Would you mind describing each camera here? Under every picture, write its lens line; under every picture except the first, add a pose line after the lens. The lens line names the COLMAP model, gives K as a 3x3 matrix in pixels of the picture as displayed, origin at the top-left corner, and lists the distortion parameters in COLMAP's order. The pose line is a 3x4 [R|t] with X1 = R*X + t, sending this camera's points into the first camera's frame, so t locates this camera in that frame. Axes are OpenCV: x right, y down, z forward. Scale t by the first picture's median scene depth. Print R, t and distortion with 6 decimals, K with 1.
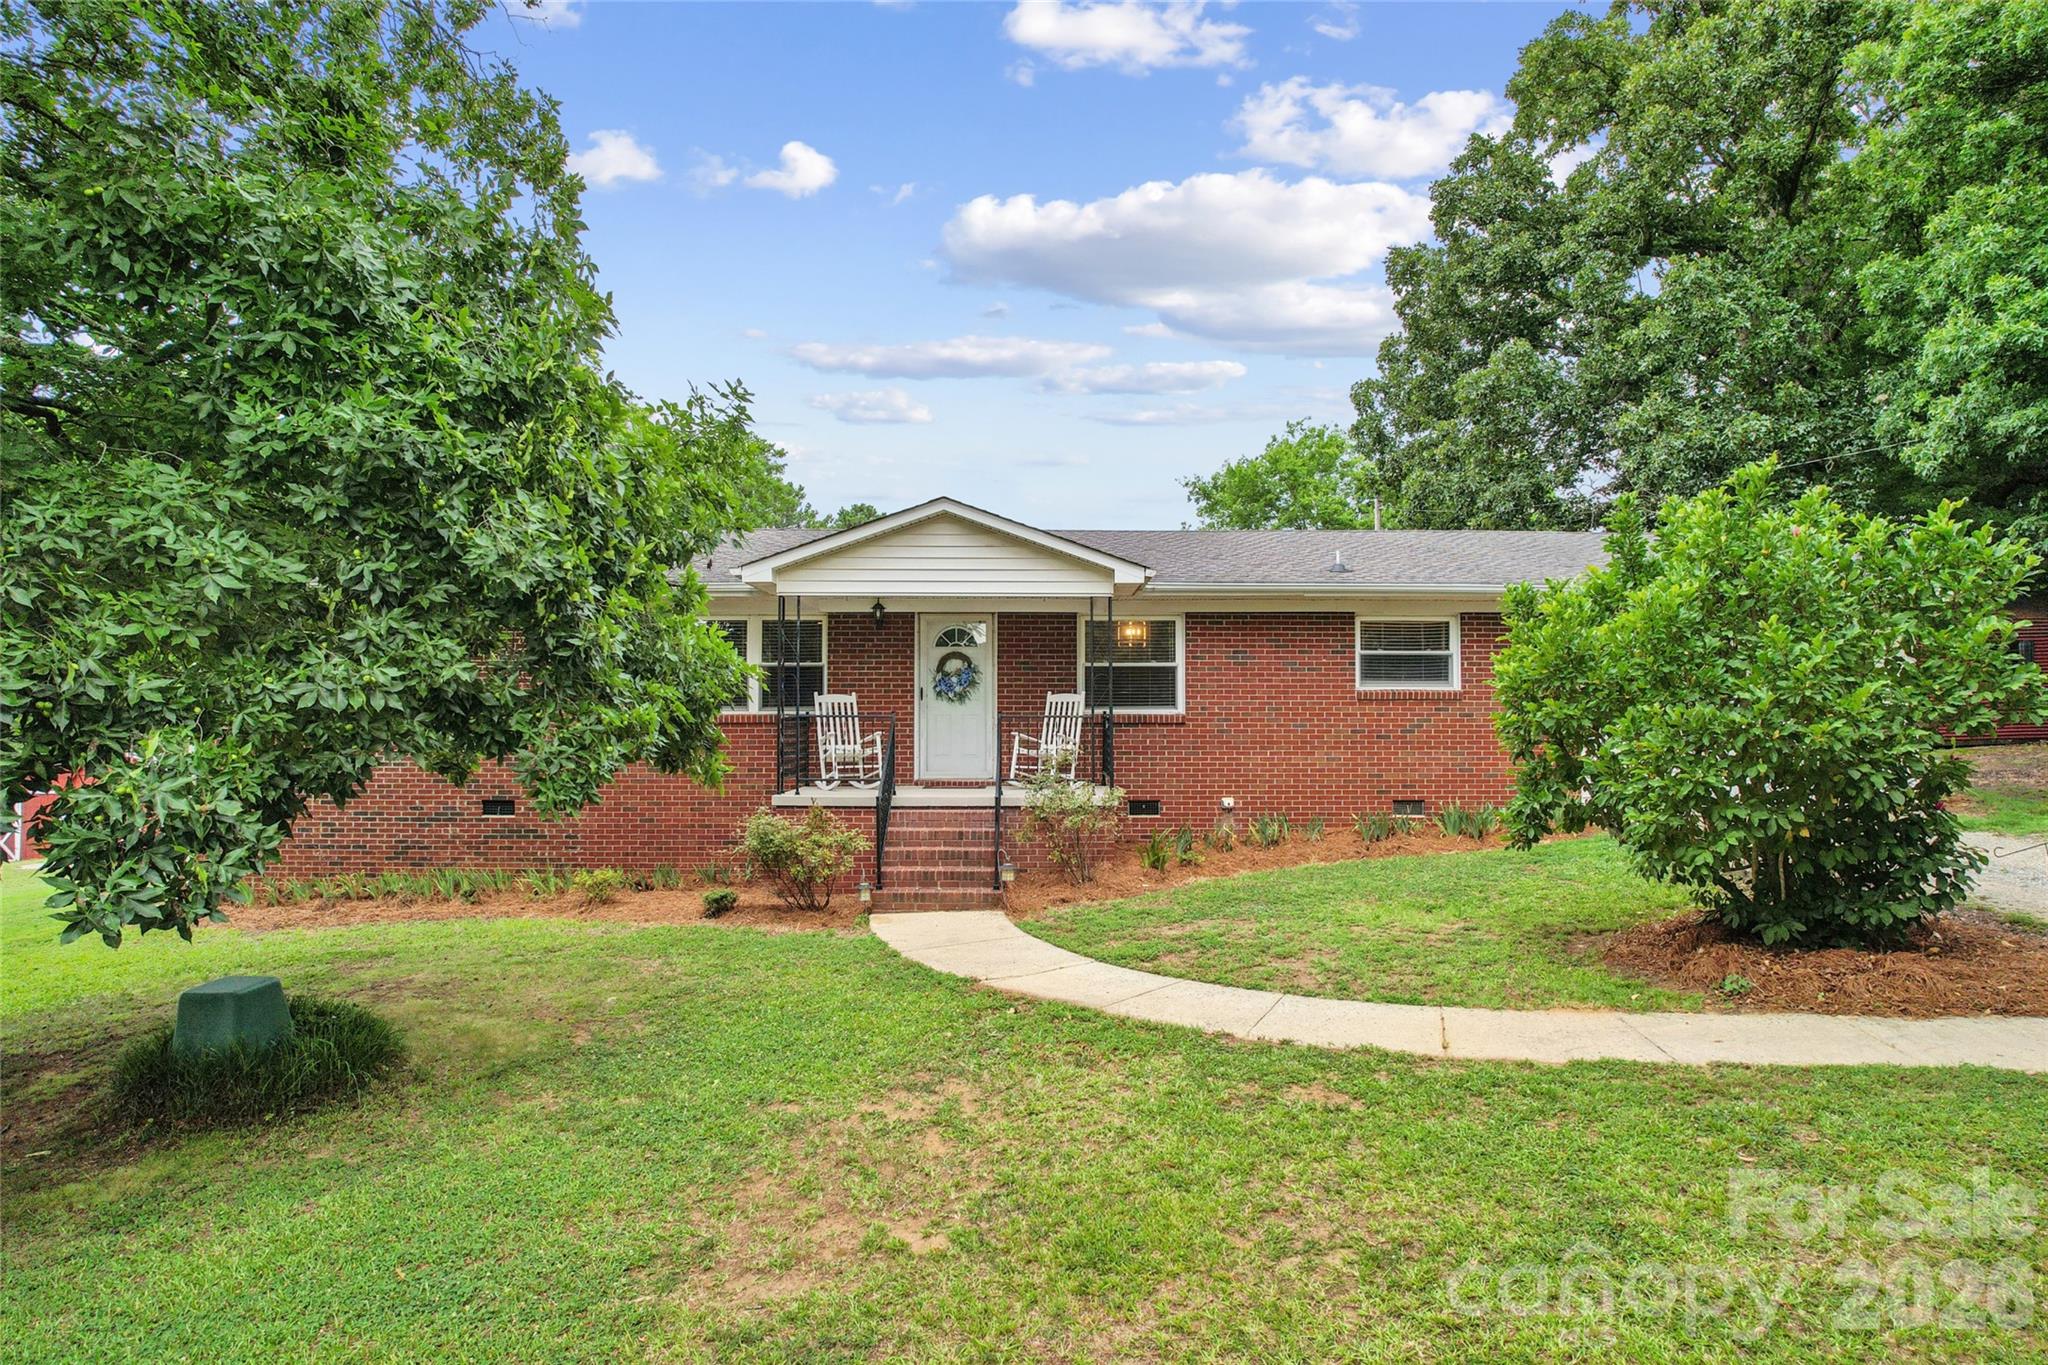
lens RADIAL K [[1361.5, 0, 1024.0], [0, 1361.5, 682.5], [0, 0, 1]] dist [-0.002330, -0.002860]
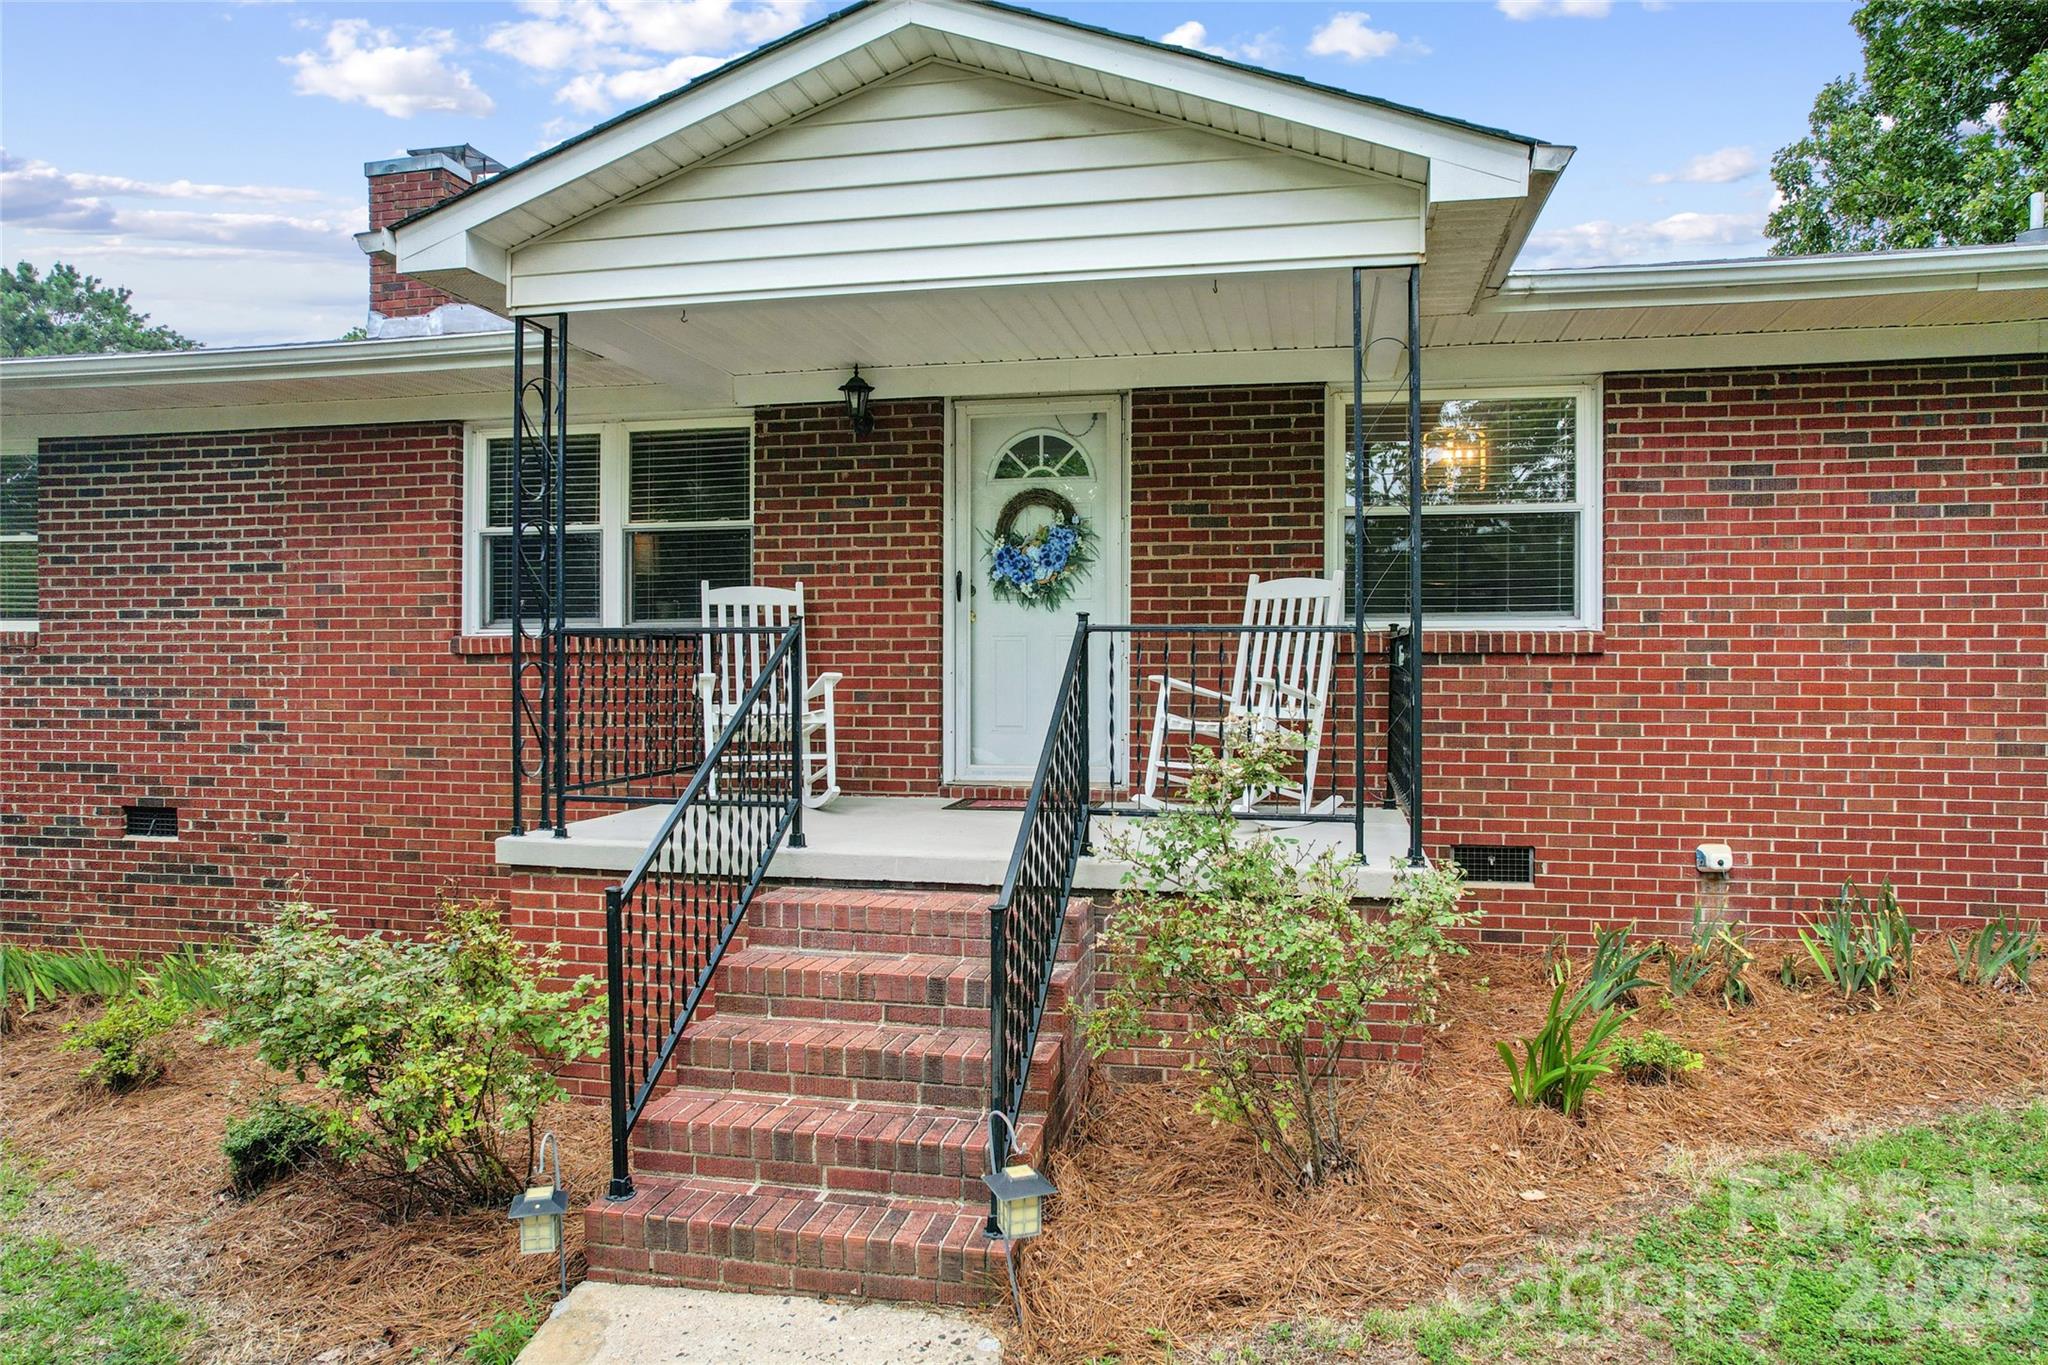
lens RADIAL K [[1317.8, 0, 1030.2], [0, 1317.8, 678.8], [0, 0, 1]] dist [-0.082523, 0.088313]
pose [[0.978596, 0.003270, -0.205767, 0.033622], [0.004795, 0.999240, 0.038683, 0.021762], [0.205737, -0.038842, 0.977836, 0.594941]]
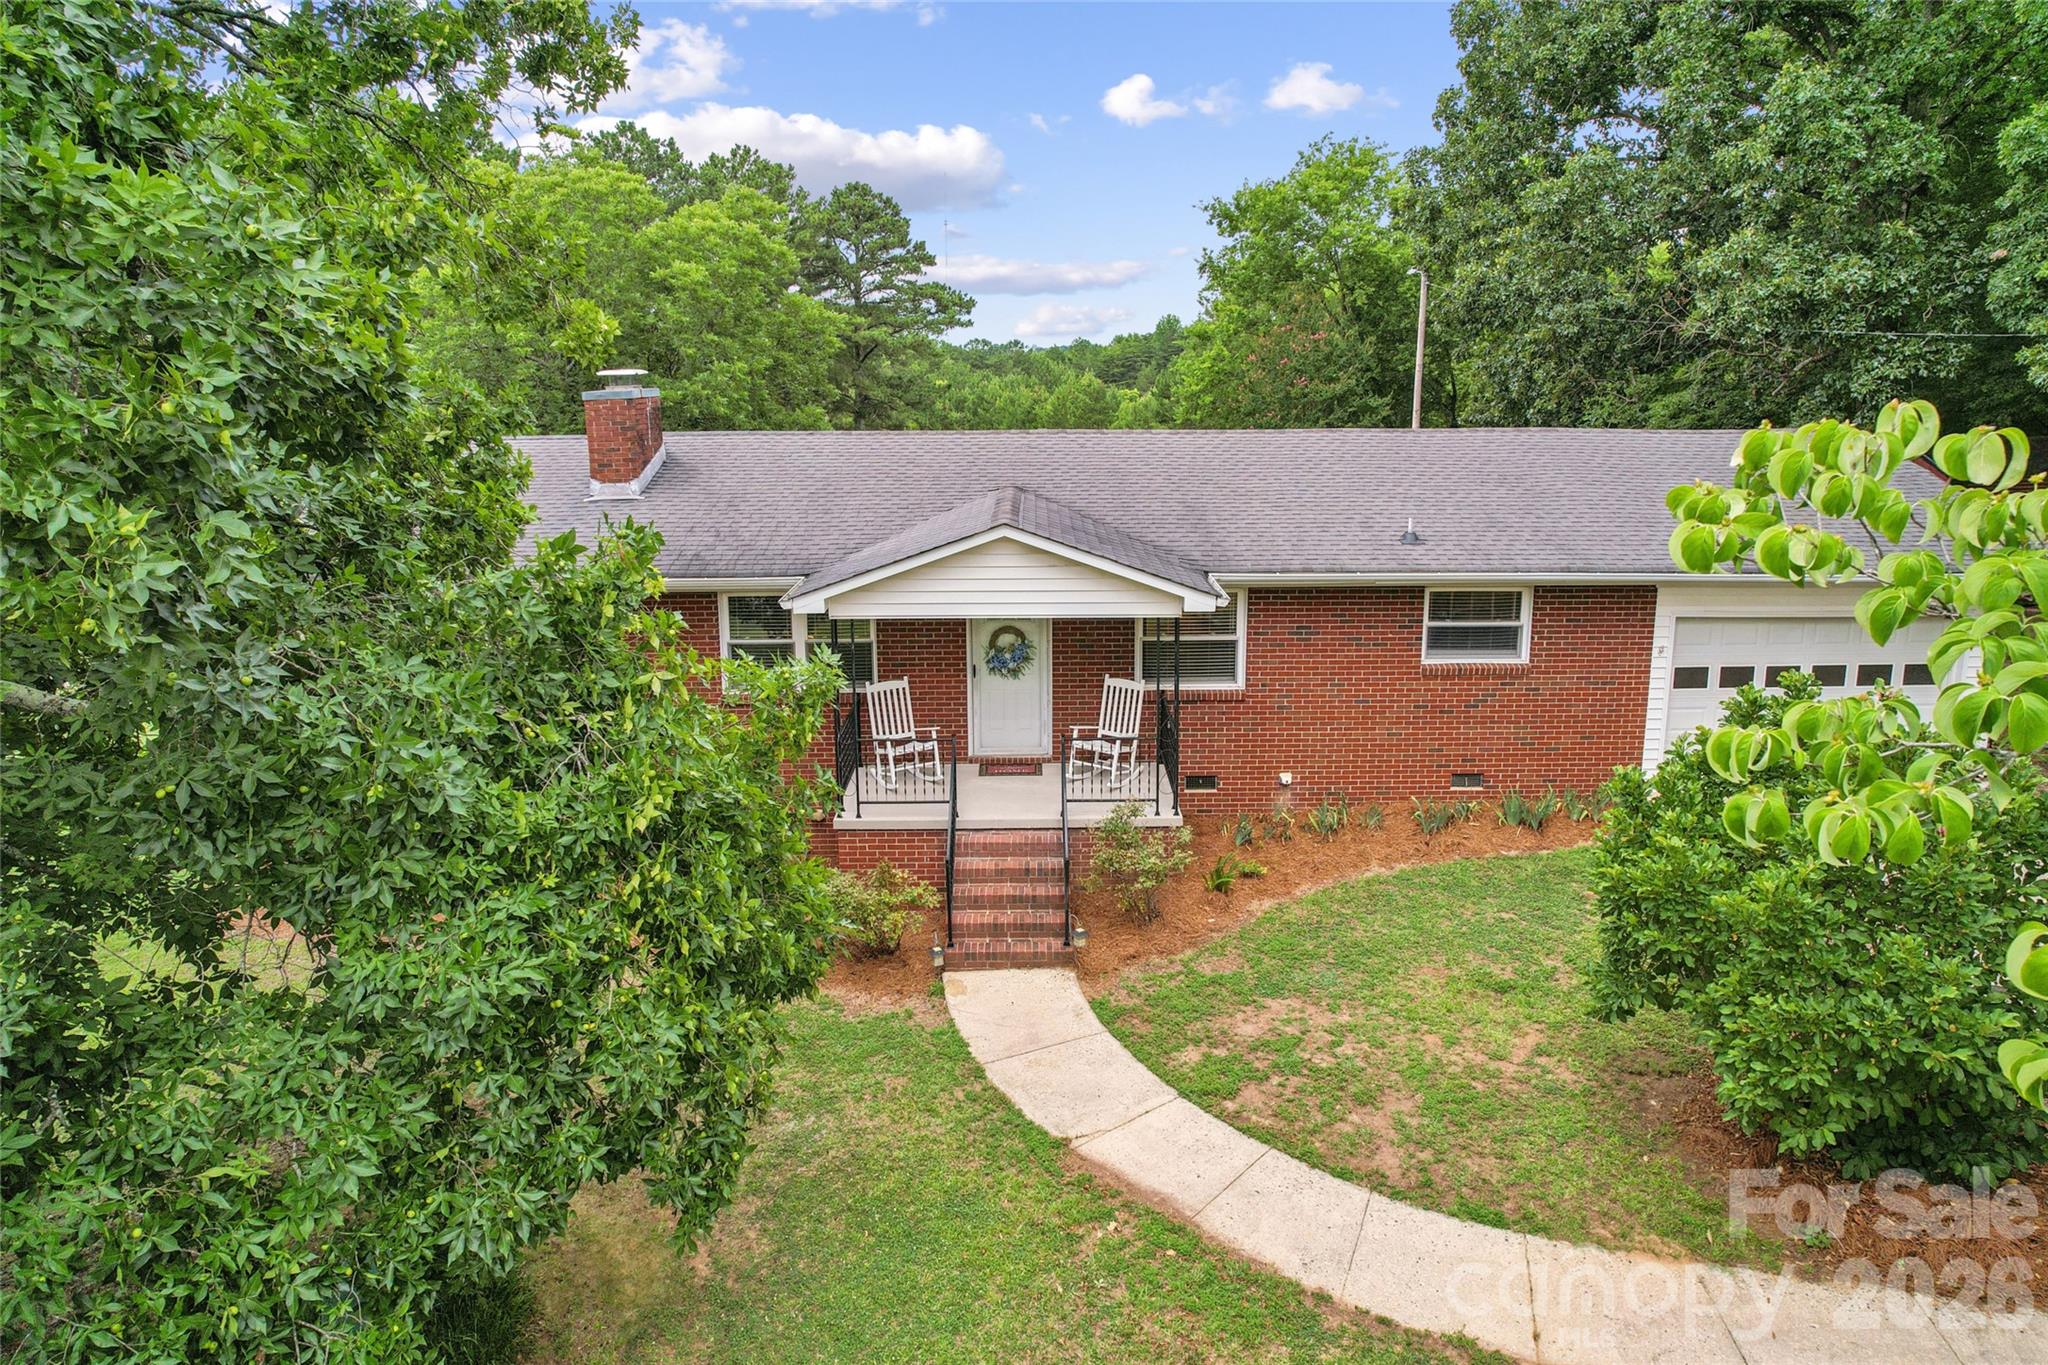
lens RADIAL K [[1355.0, 0, 1029.4], [0, 1355.0, 653.5], [0, 0, 1]] dist [0.002278, 0.004969]
pose [[0.999941, -0.008364, 0.006869, -0.042559], [0.006348, 0.967272, 0.253664, -0.249578], [-0.008766, -0.253605, 0.967268, 0.068491]]
